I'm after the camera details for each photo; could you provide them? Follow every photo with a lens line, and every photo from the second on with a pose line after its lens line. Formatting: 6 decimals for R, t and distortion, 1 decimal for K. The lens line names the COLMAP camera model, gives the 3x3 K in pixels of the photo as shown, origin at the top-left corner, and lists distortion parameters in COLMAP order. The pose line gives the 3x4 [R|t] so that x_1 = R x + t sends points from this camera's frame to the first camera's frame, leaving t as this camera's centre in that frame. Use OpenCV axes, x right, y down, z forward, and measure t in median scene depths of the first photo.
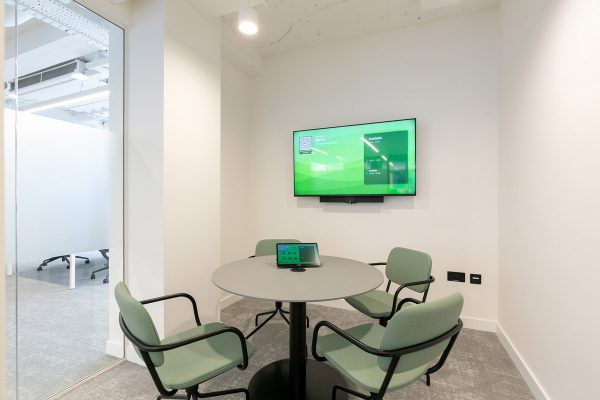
lens RADIAL K [[259.4, 0, 299.8], [0, 259.4, 193.2], [0, 0, 1]] dist [-0.001800, -0.000300]
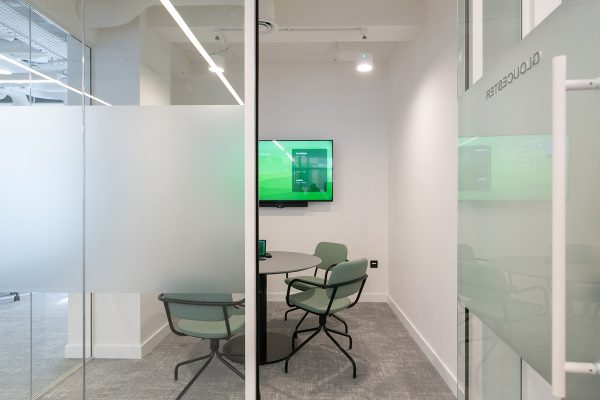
lens RADIAL K [[304.1, 0, 300.0], [0, 304.1, 200.0], [0, 0, 1]] dist [-0.000382, 0.000115]
pose [[0.937188, -0.008841, 0.348713, -0.219800], [0.009343, 0.999956, 0.000241, 0.003671], [-0.348700, 0.003032, 0.937230, -0.333207]]
